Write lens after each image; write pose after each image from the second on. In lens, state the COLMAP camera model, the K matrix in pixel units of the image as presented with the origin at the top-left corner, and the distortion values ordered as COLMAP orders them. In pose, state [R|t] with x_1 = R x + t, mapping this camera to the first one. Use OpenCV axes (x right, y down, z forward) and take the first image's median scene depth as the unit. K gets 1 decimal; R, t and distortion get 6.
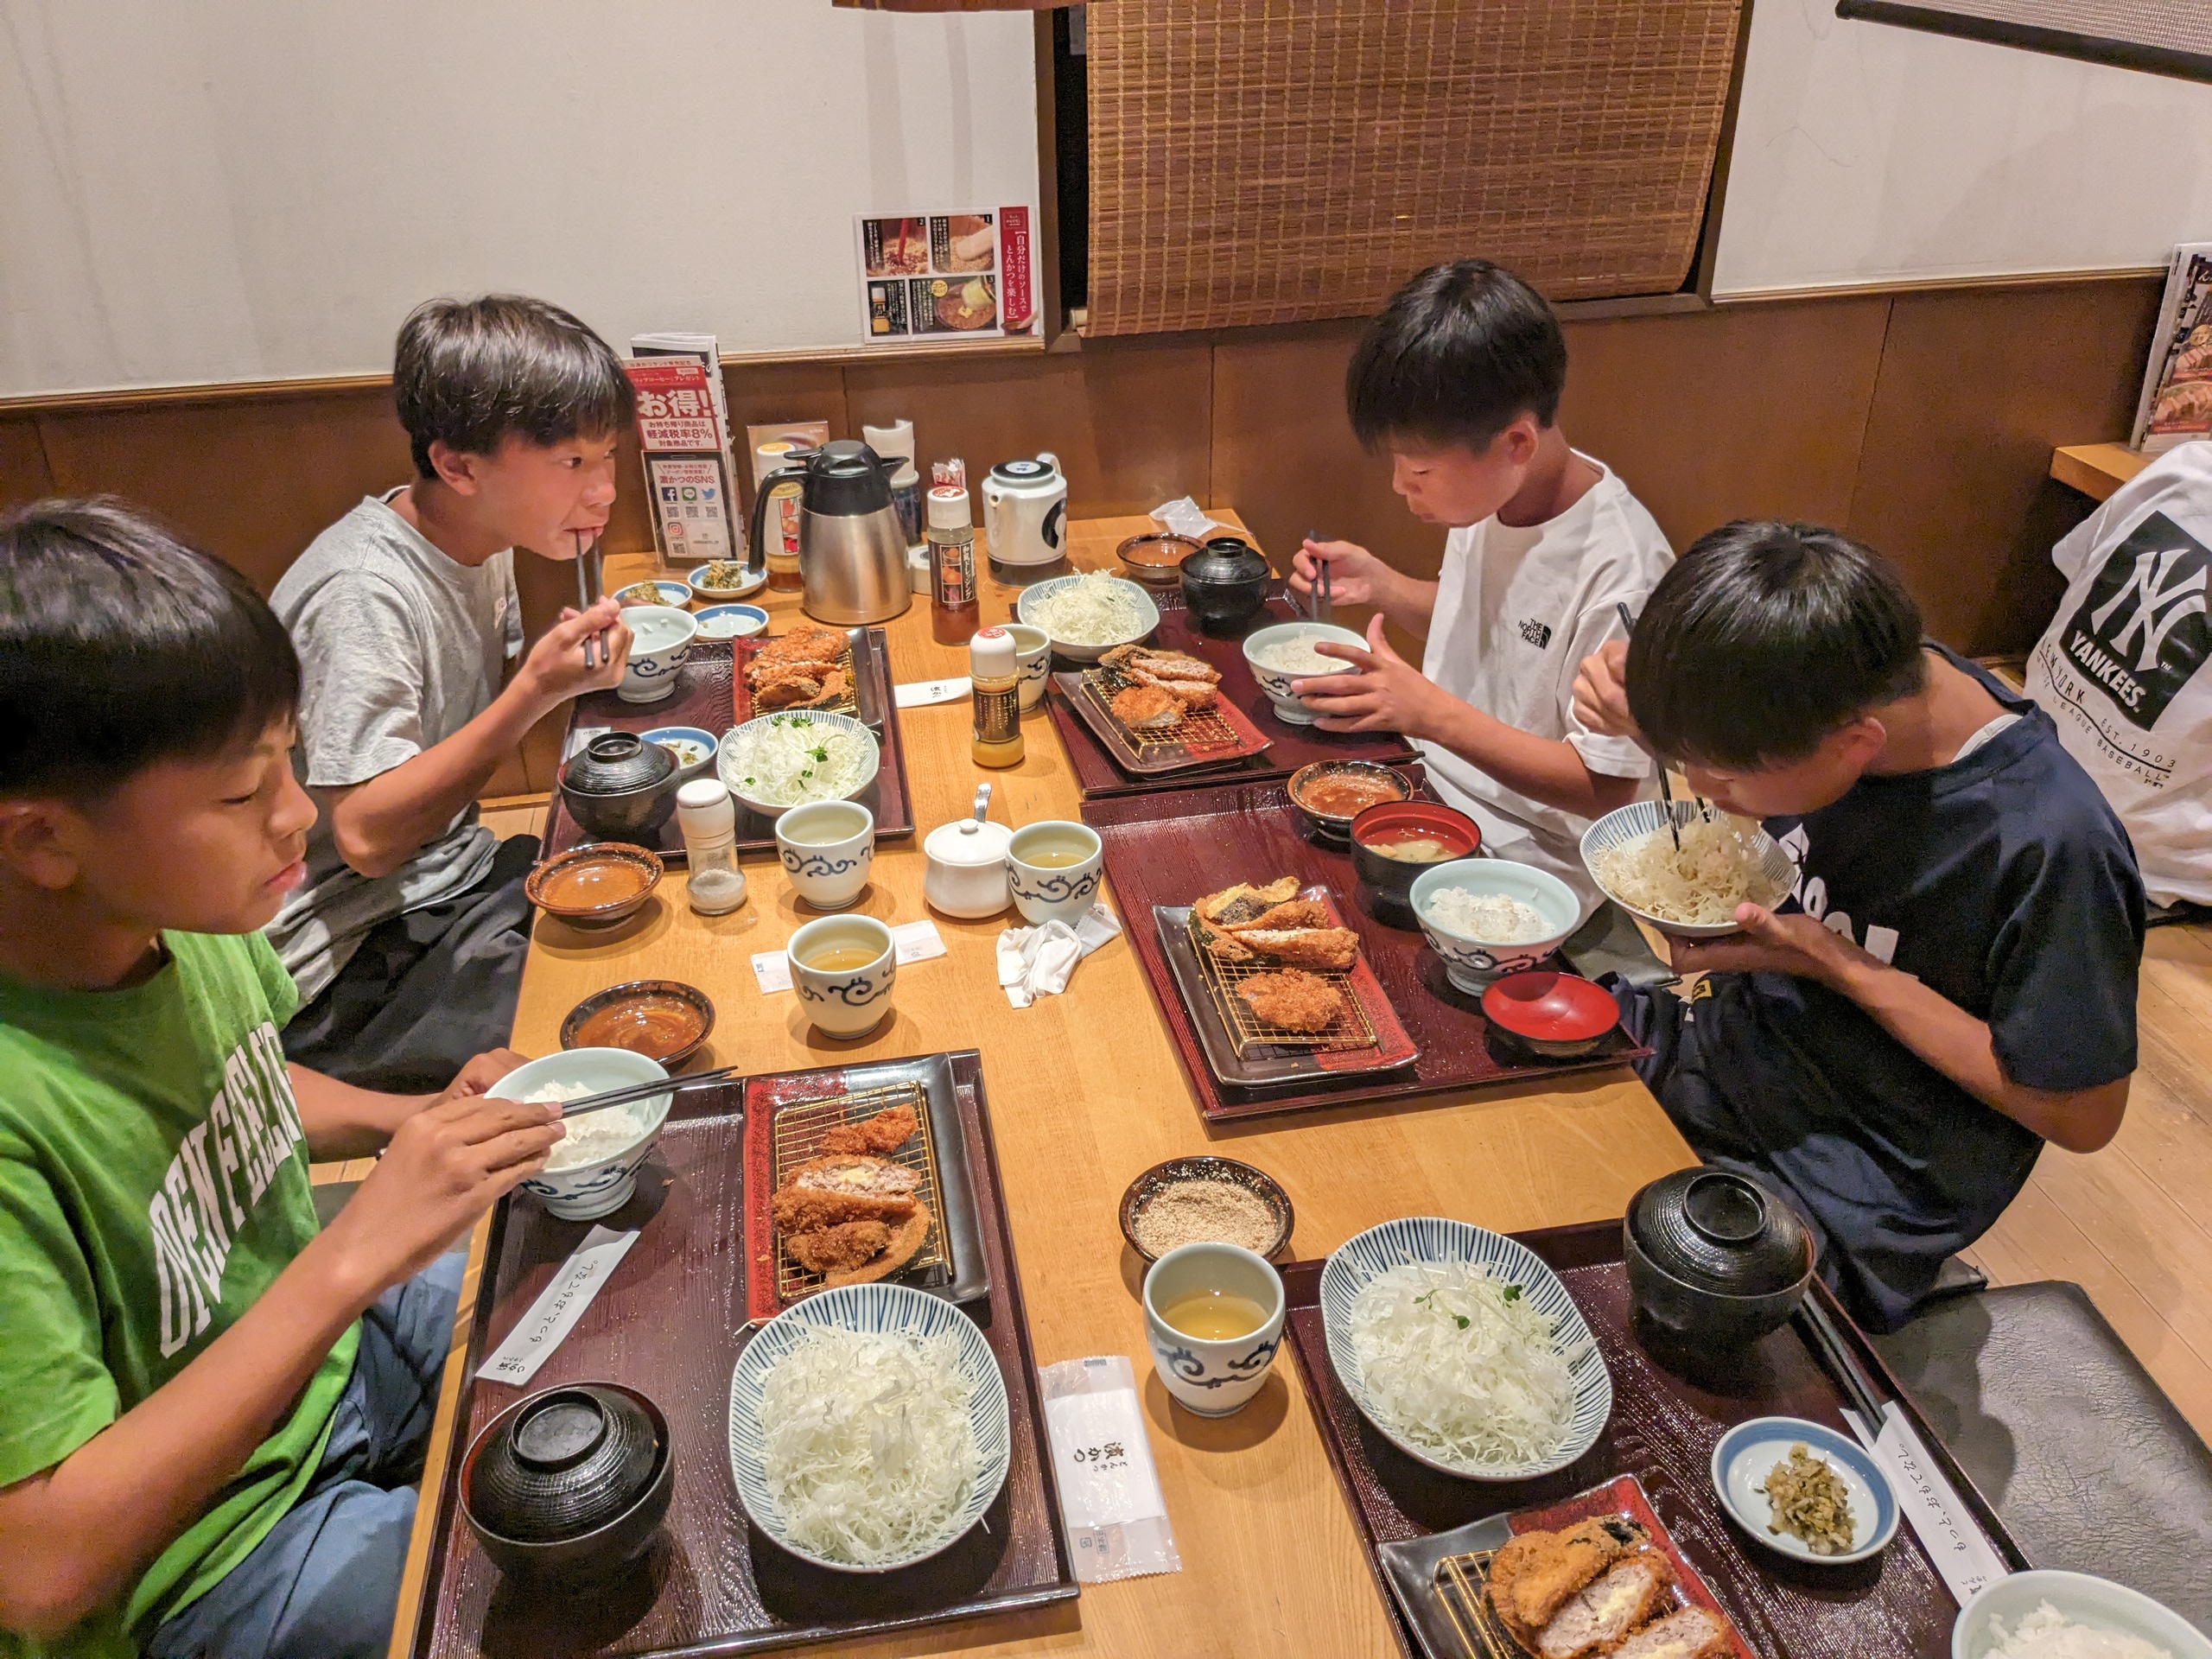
lens RADIAL K [[1791.3, 0, 1085.9], [0, 1791.3, 820.0], [0, 0, 1]] dist [0.011682, 0.013736]
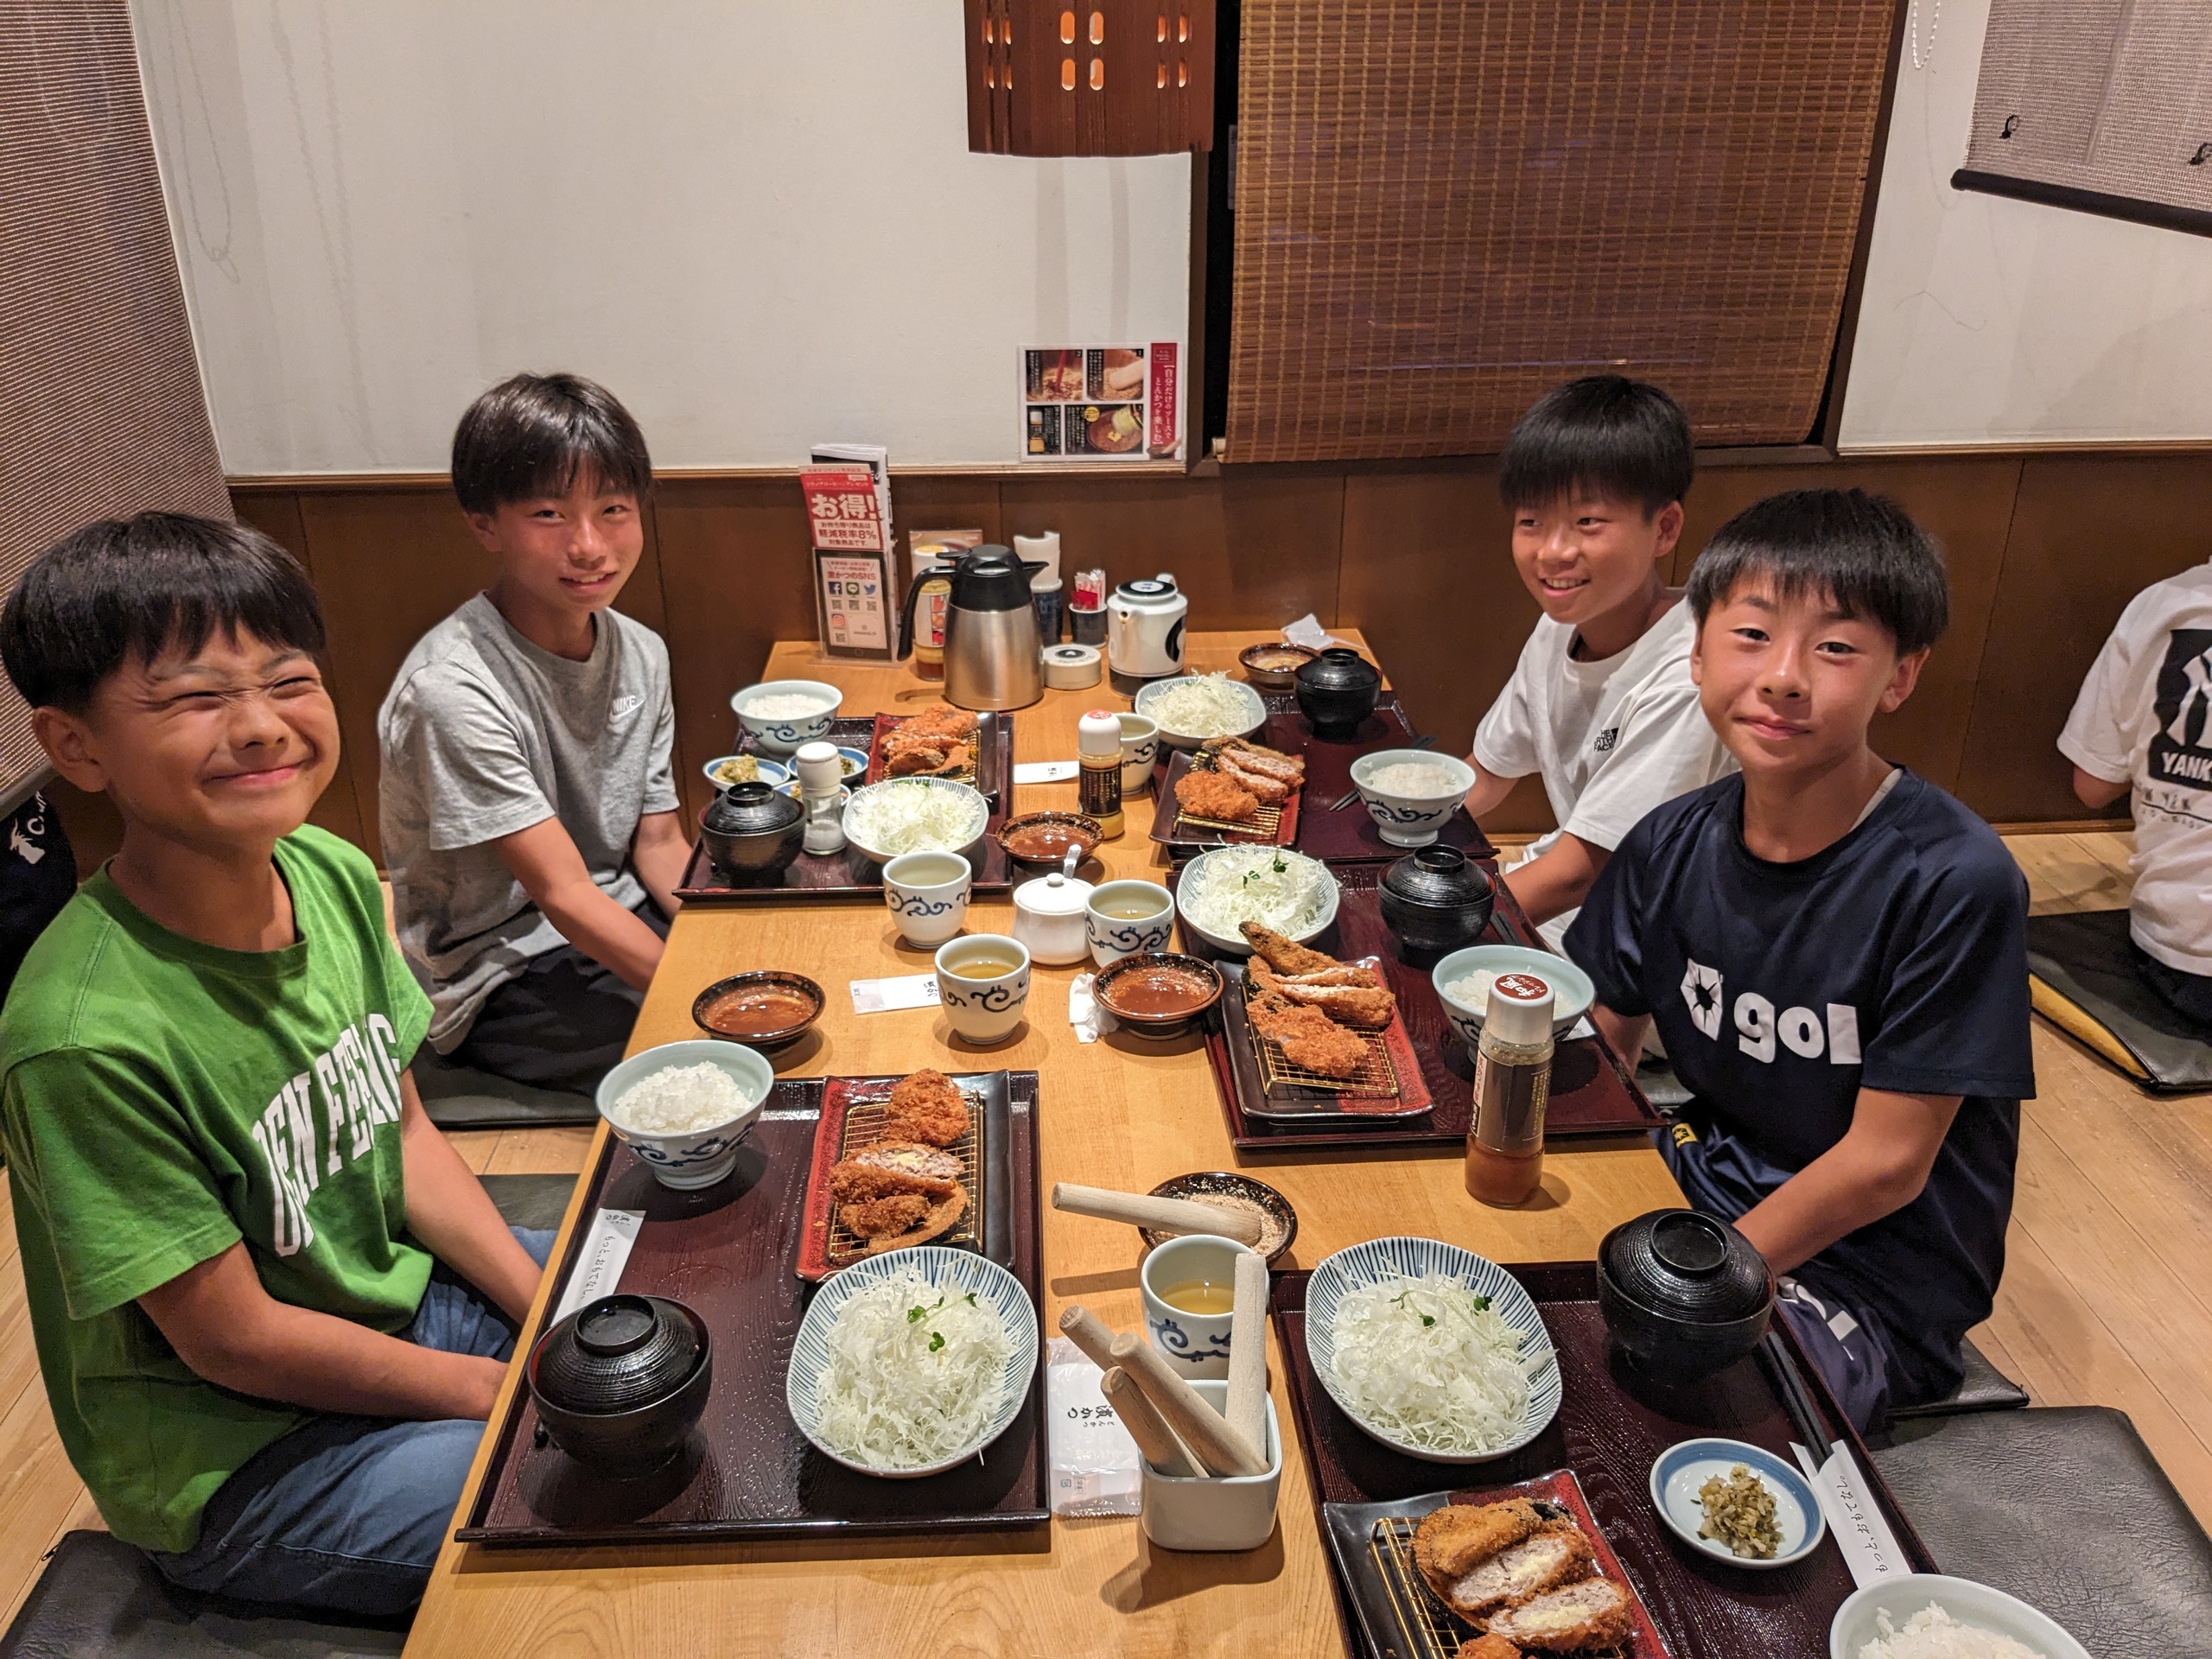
lens RADIAL K [[1776.8, 0, 1048.8], [0, 1776.8, 822.6], [0, 0, 1]] dist [0.010840, -0.004660]
pose [[0.990250, 0.062938, -0.124274, 0.075645], [-0.072606, 0.994547, -0.074865, 0.059905], [0.118884, 0.083158, 0.989420, -0.093122]]
